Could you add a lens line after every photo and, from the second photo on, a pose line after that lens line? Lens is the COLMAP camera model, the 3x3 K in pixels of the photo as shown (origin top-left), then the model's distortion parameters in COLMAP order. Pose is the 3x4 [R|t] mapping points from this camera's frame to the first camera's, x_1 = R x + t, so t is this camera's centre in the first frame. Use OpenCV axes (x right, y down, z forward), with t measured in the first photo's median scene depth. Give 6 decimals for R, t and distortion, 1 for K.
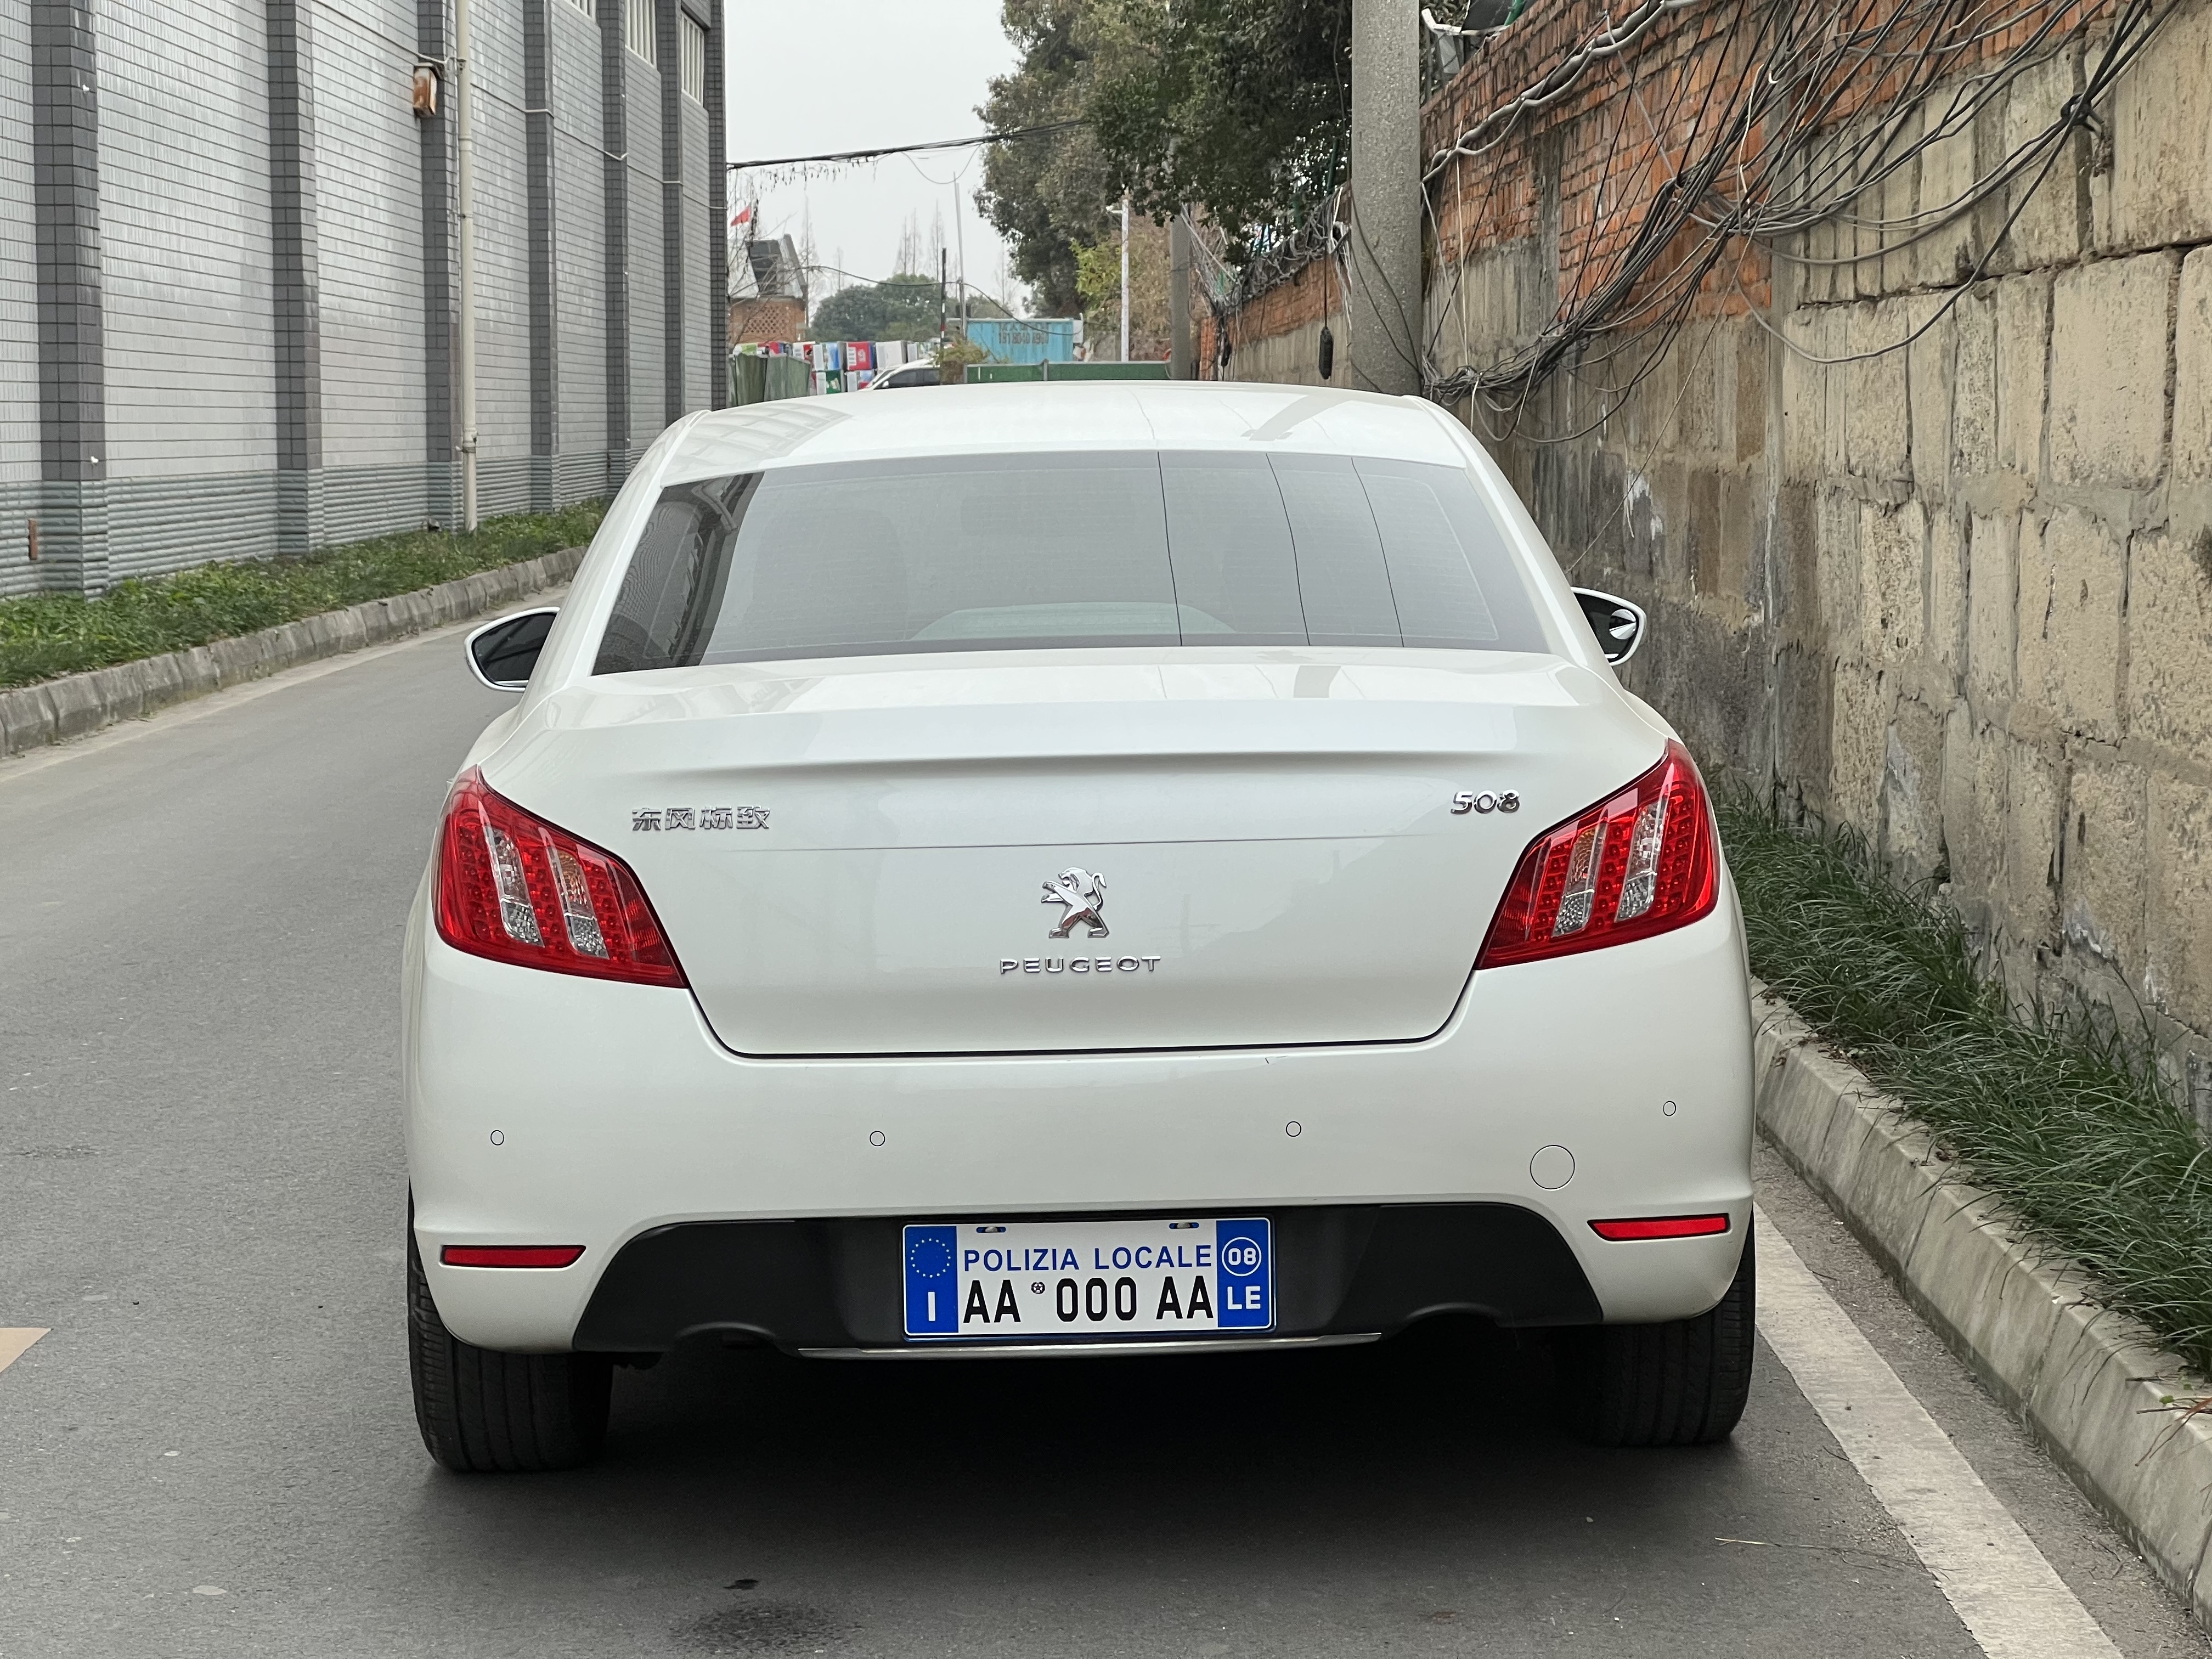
lens RADIAL K [[4864.8, 0, 1106.0], [0, 4864.8, 829.5], [0, 0, 1]] dist [-0.013561, 2.597093]
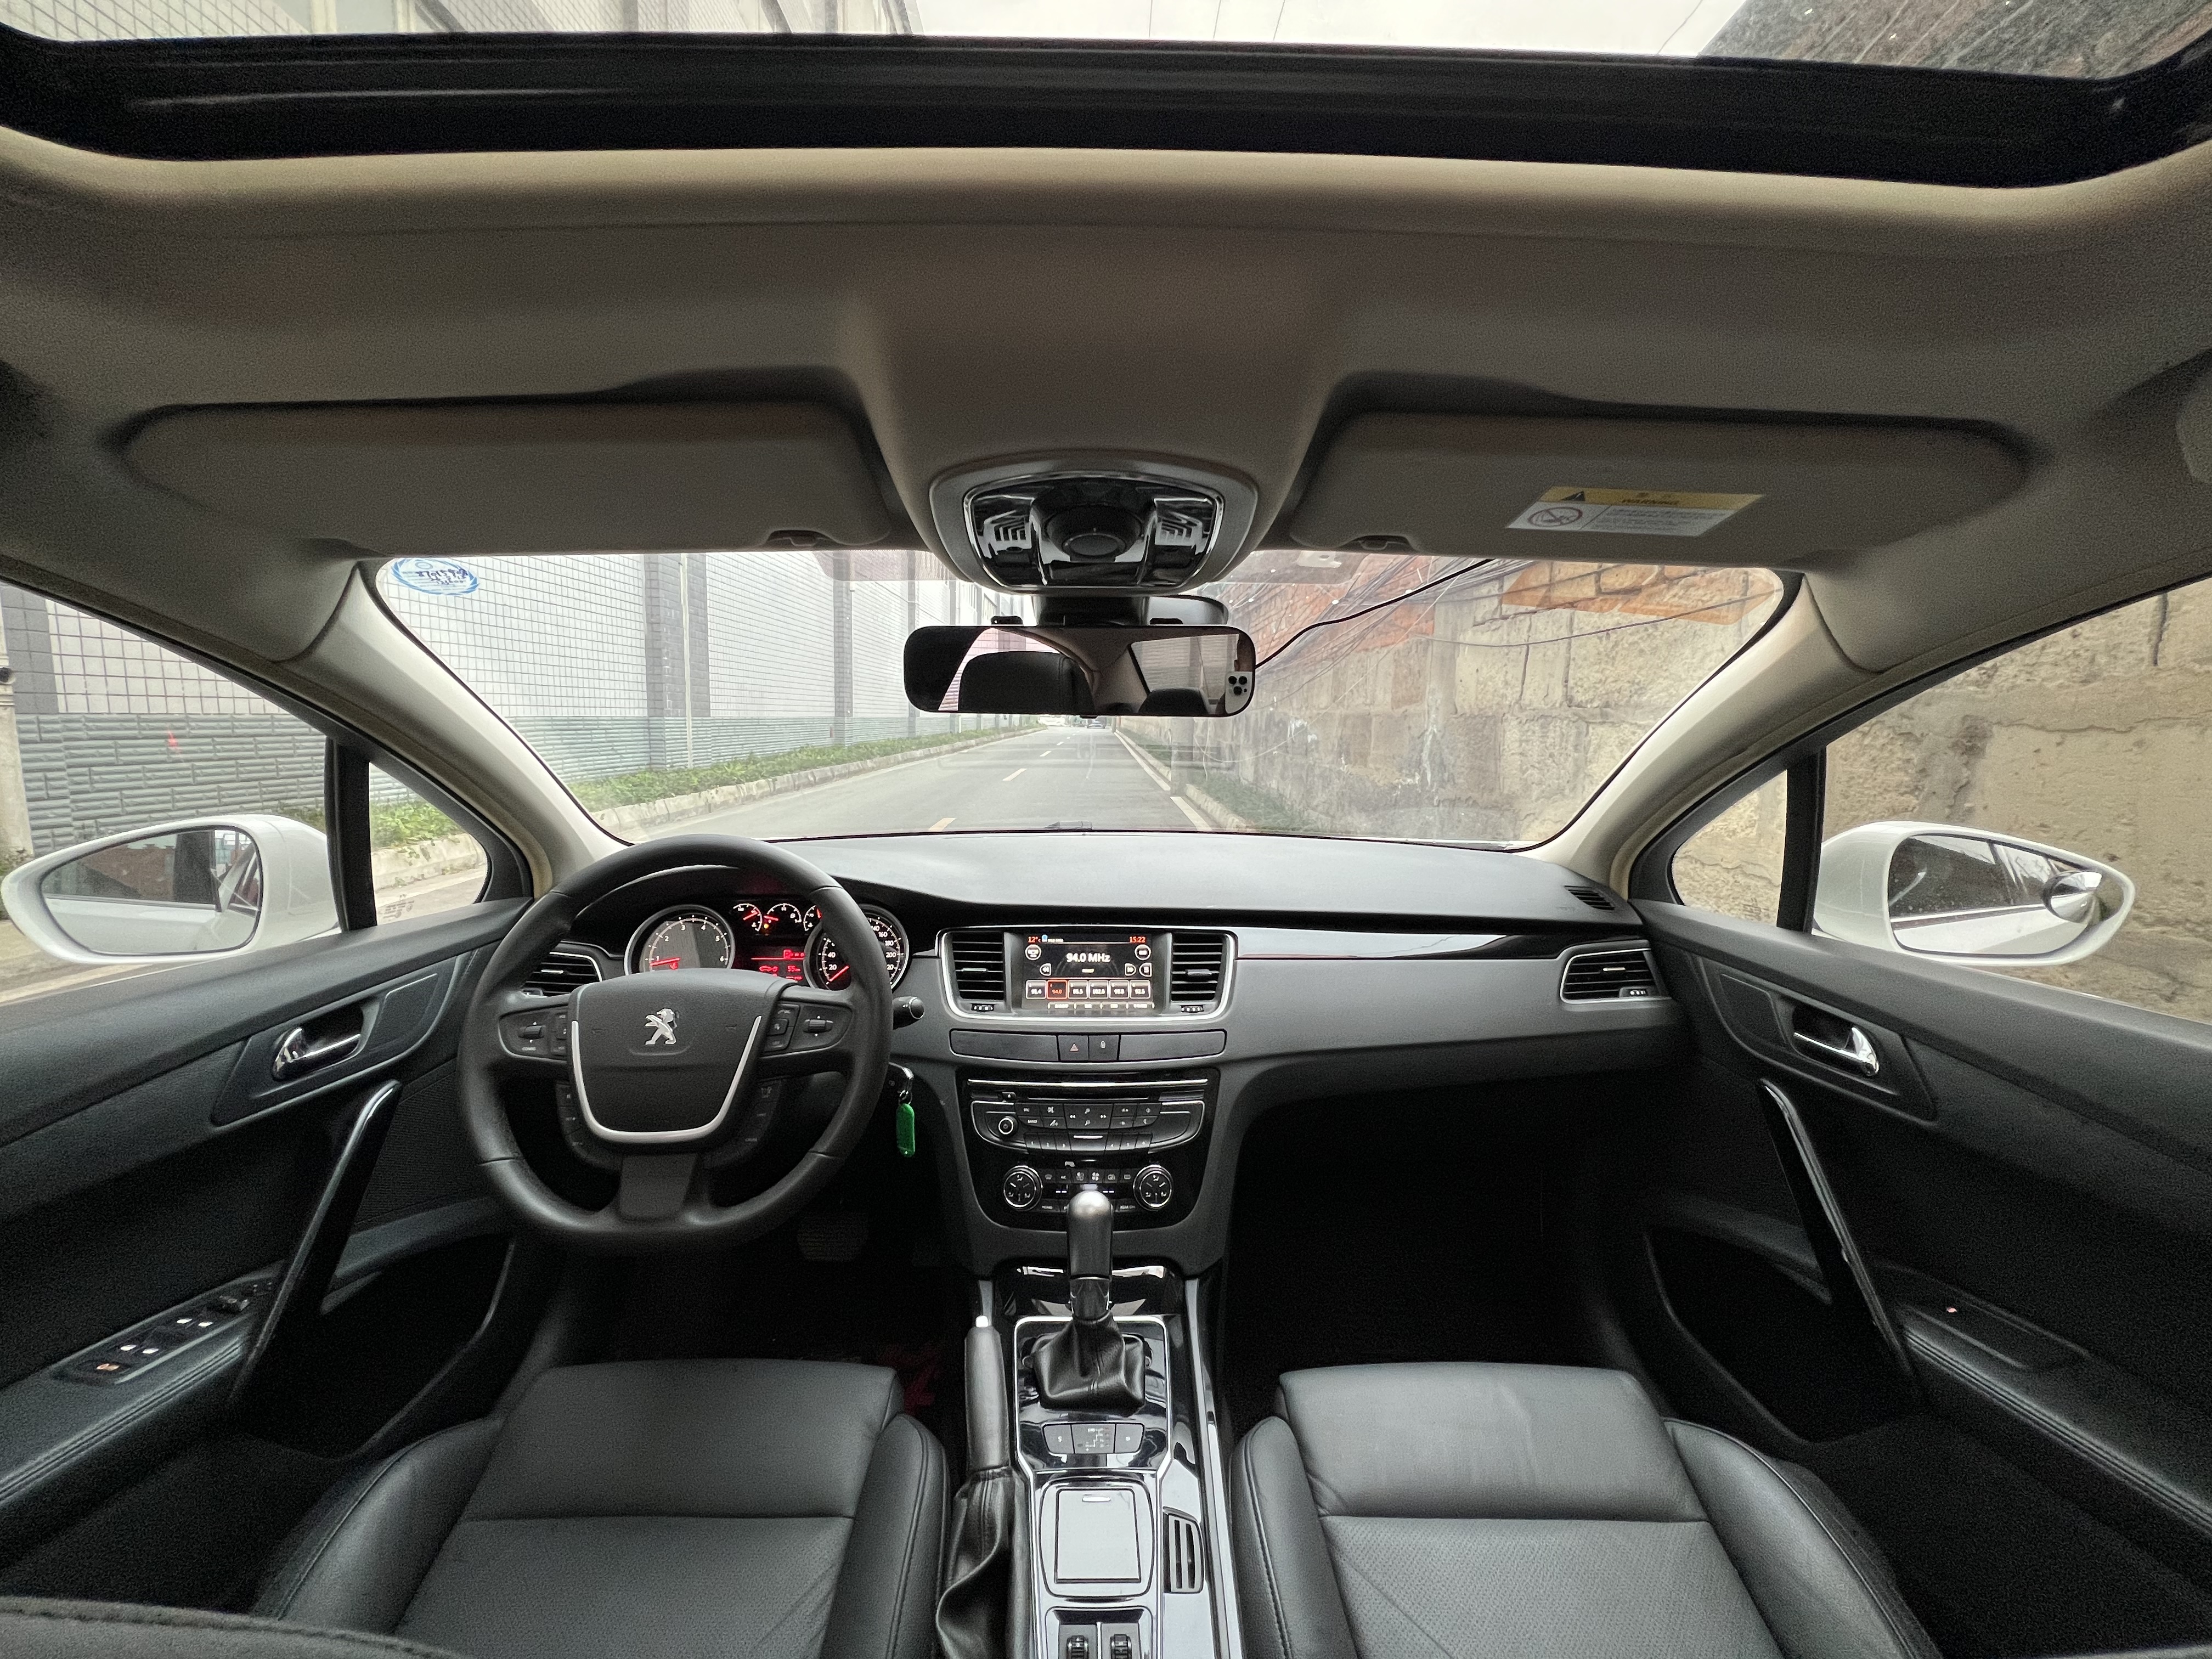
lens RADIAL K [[882.1, 0, 1094.5], [0, 882.1, 824.8], [0, 0, 1]] dist [-0.002782, -0.000074]
pose [[0.999572, 0.029234, -0.001384, -0.013838], [-0.029164, 0.998906, 0.036549, -0.074704], [0.002451, -0.036493, 0.999331, 1.337923]]
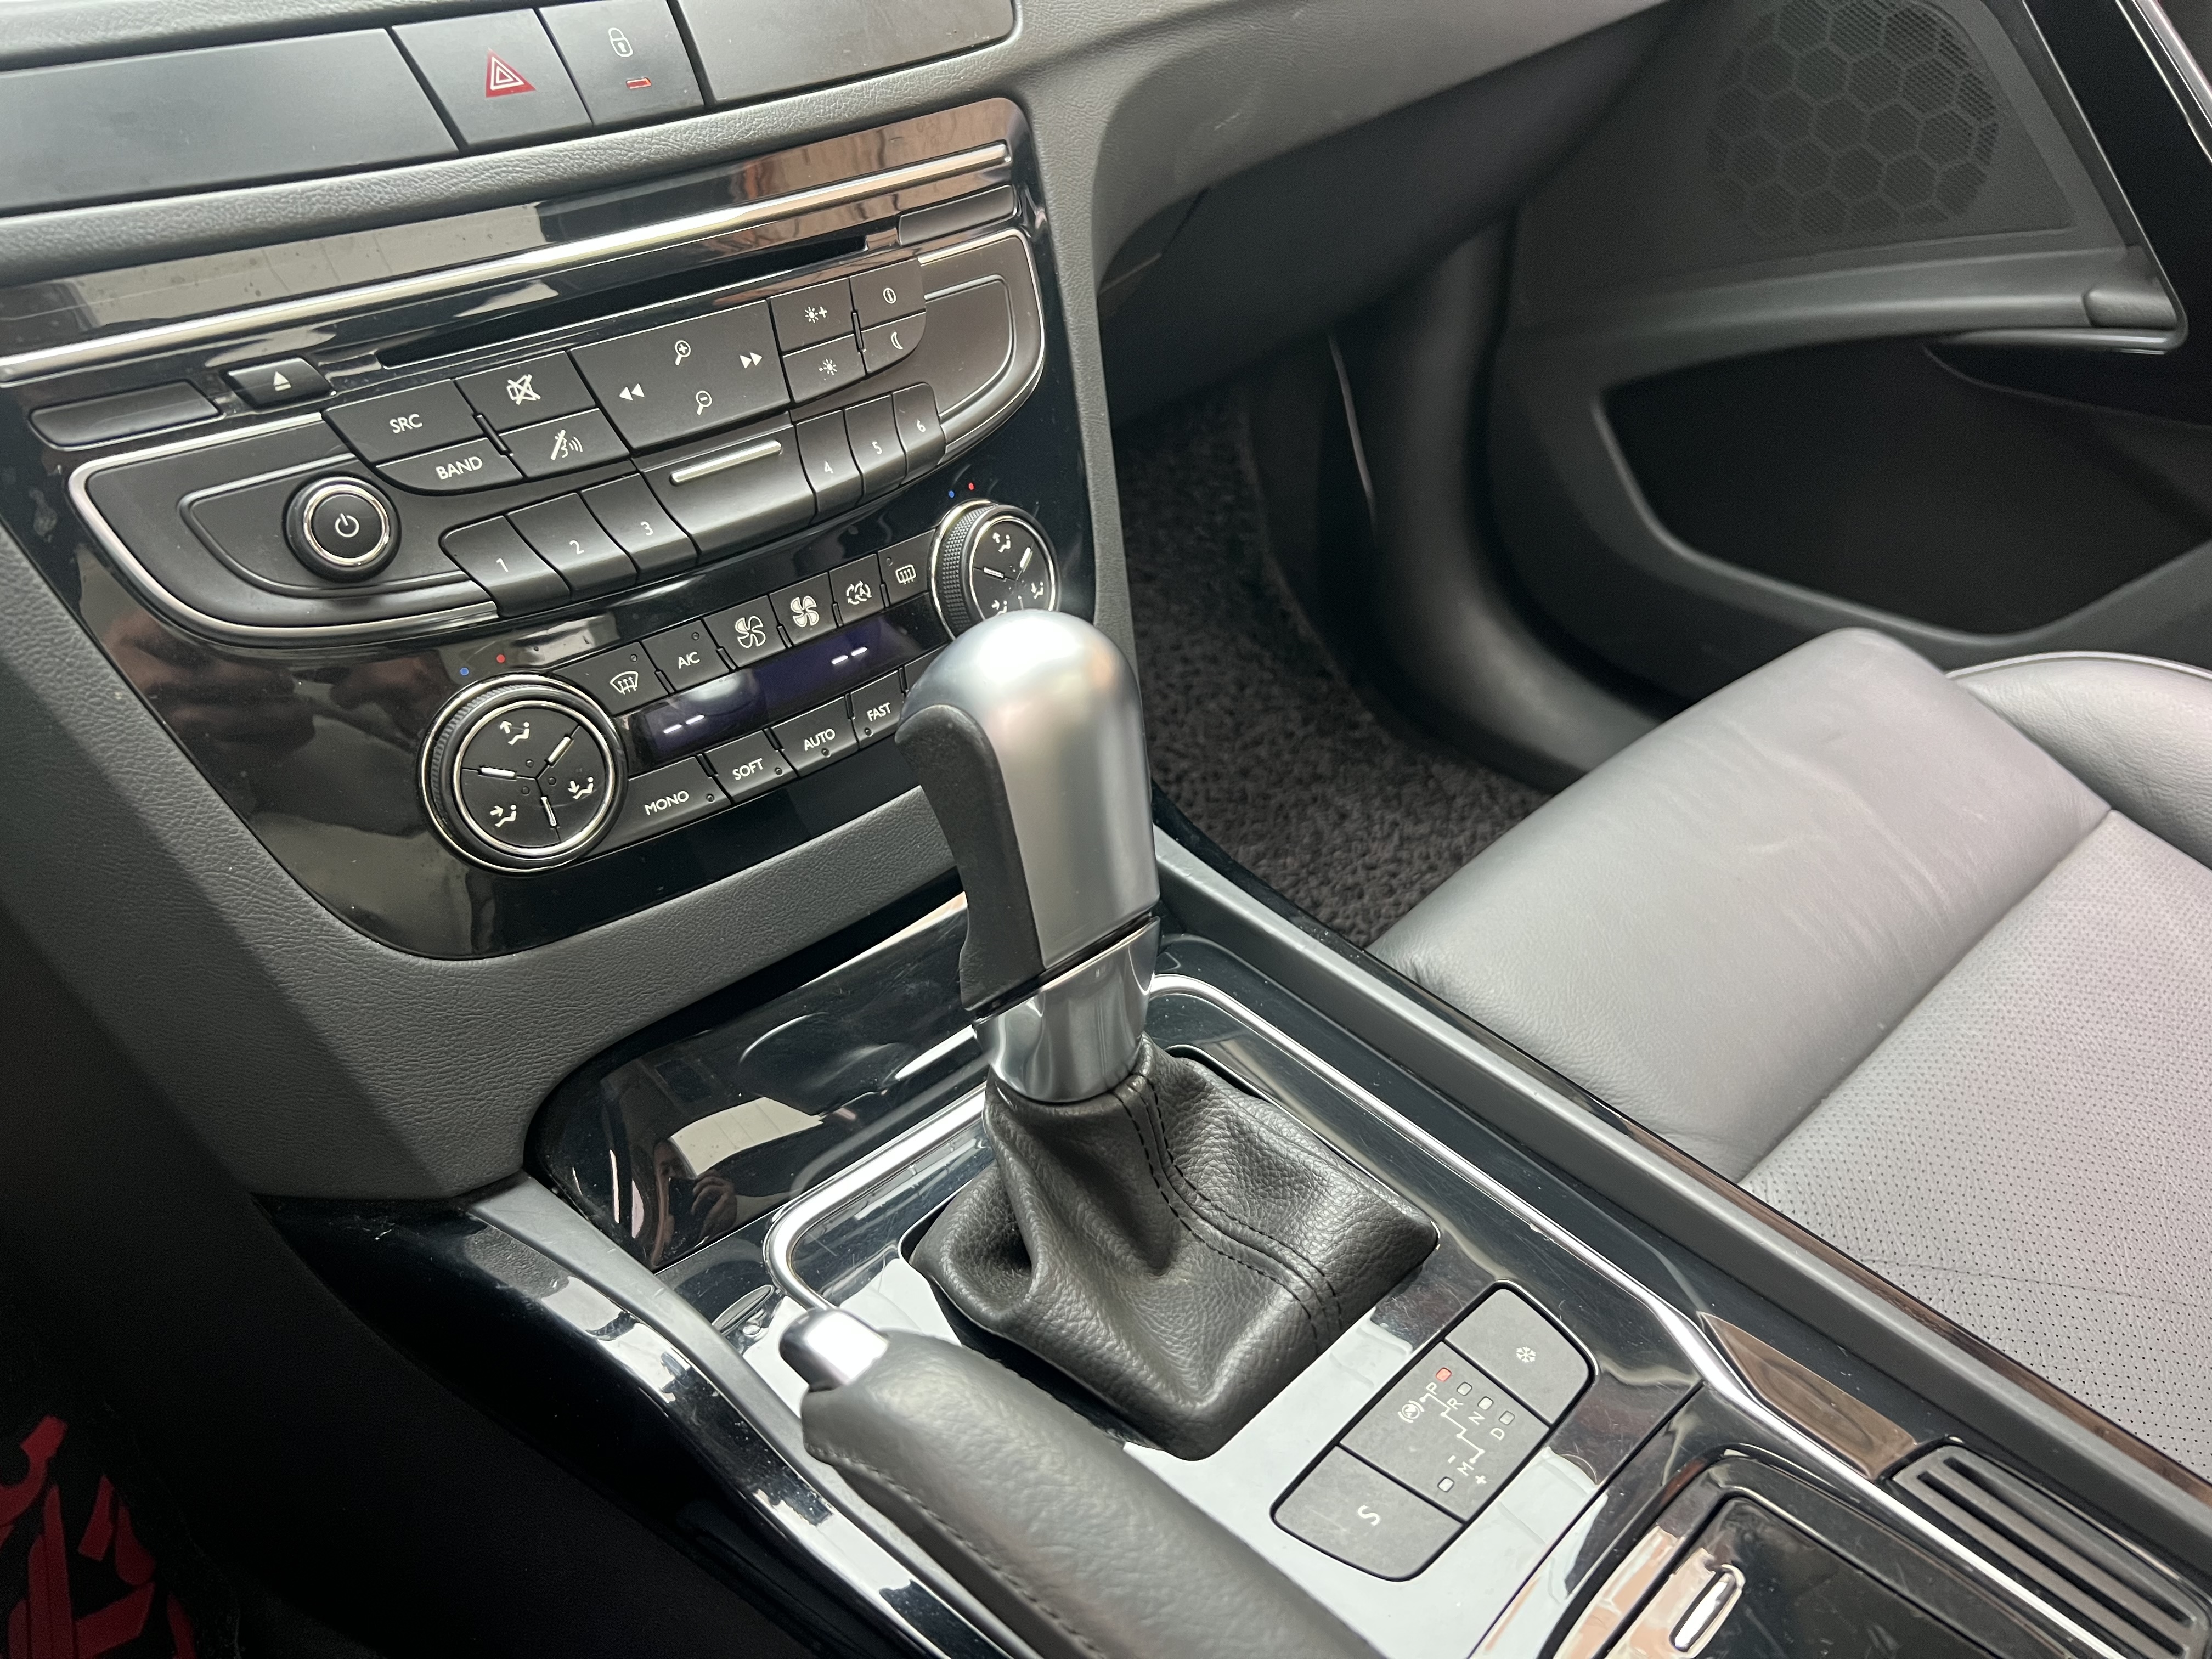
lens RADIAL K [[1709.5, 0, 1106.0], [0, 1709.5, 829.5], [0, 0, 1]] dist [0.048869, -0.087388]
pose [[0.720009, -0.368520, 0.588031, -0.049675], [0.039508, 0.867743, 0.495441, -0.032168], [-0.692839, -0.333490, 0.639342, 1.437990]]
